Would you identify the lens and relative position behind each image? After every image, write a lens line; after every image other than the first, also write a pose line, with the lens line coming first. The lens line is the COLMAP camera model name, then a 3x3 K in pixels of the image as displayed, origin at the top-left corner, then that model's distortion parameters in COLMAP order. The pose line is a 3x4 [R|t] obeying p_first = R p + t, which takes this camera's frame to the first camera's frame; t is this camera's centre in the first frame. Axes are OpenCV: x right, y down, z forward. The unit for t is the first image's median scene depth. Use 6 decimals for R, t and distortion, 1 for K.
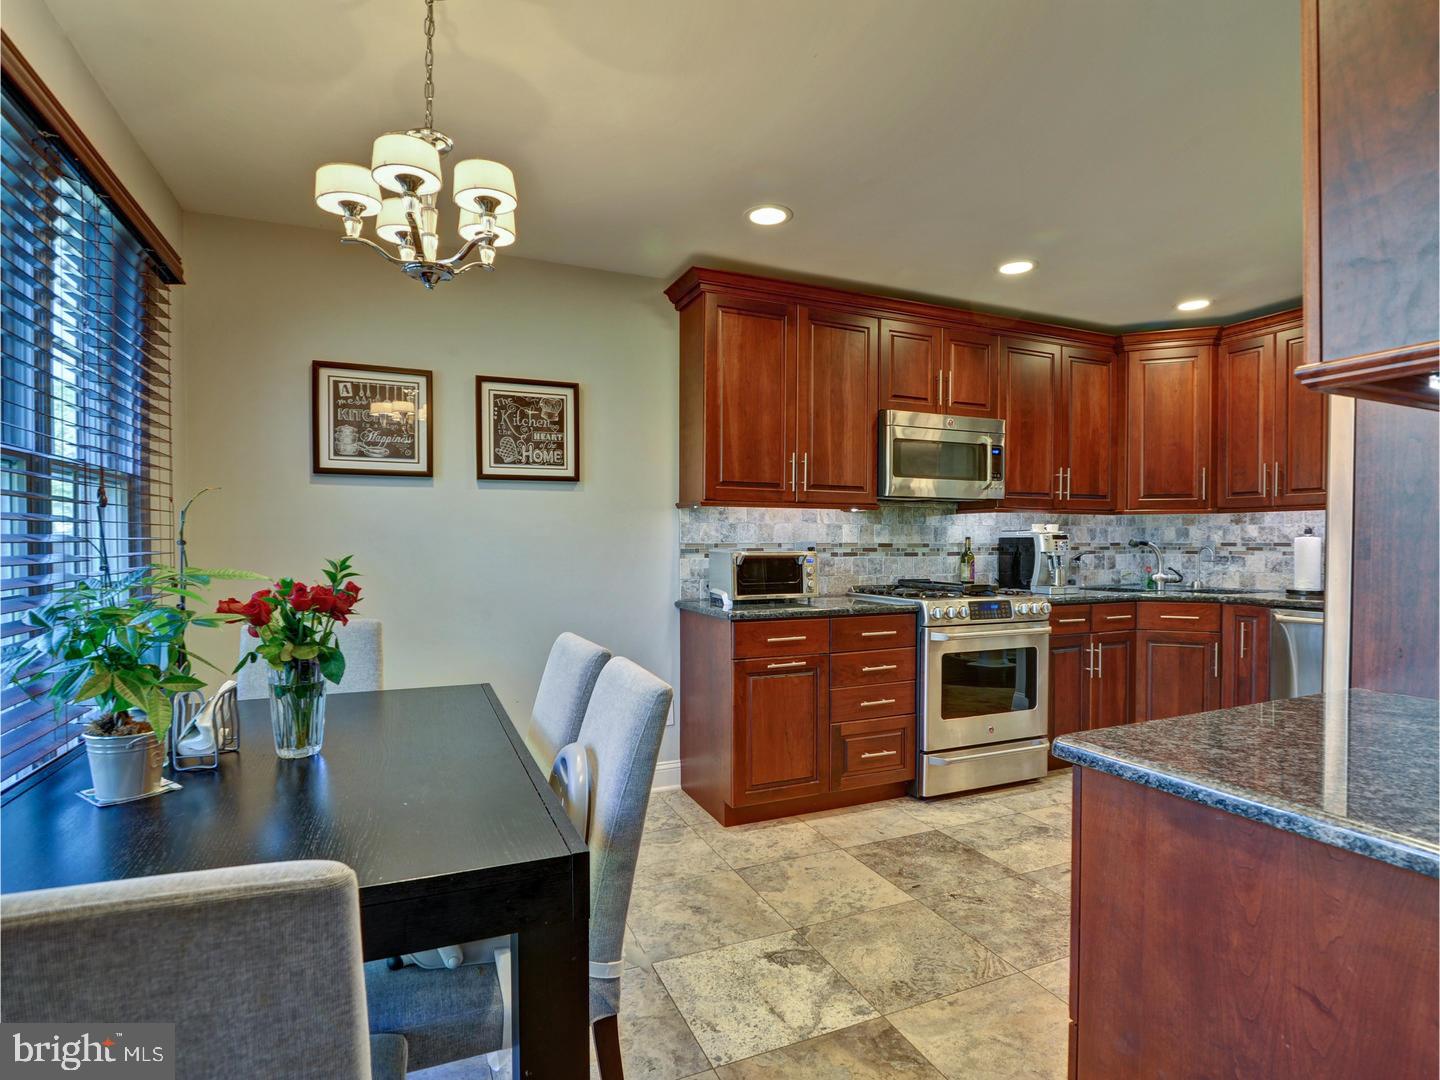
lens RADIAL K [[745.1, 0, 730.7], [0, 745.1, 545.3], [0, 0, 1]] dist [-0.023924, 0.001590]
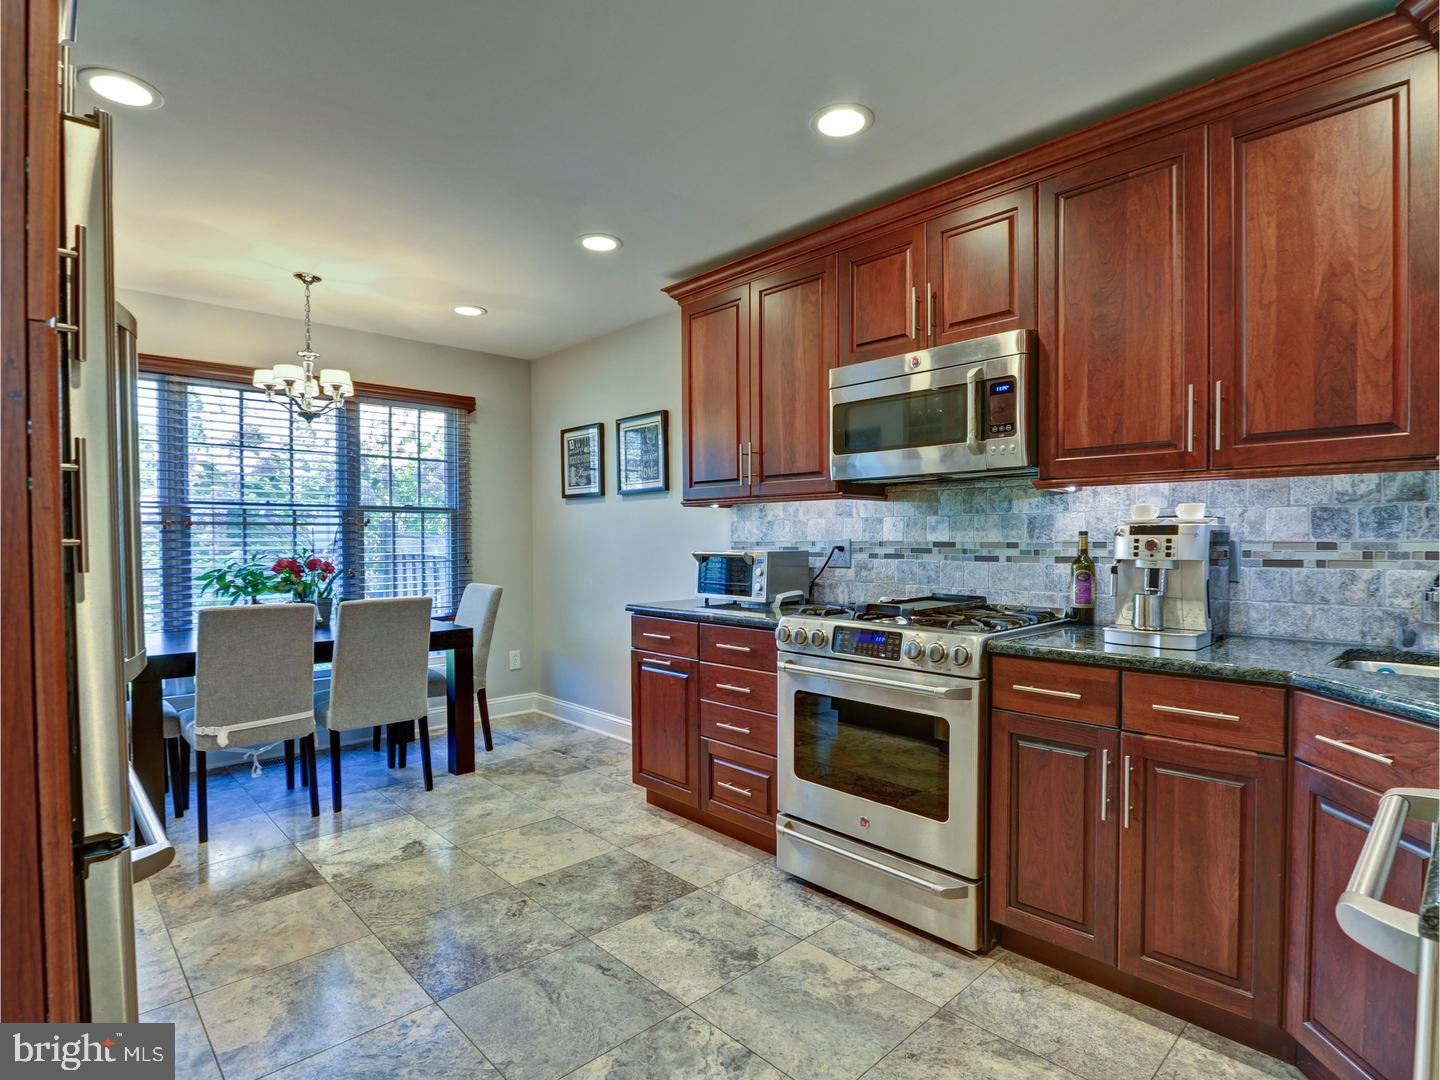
lens RADIAL K [[745.1, 0, 728.6], [0, 745.1, 546.6], [0, 0, 1]] dist [-0.023924, 0.001590]
pose [[0.338936, 0.009073, -0.940766, 0.900740], [-0.000622, 0.999955, 0.009419, -0.005124], [0.940809, -0.002607, 0.338926, 0.634194]]
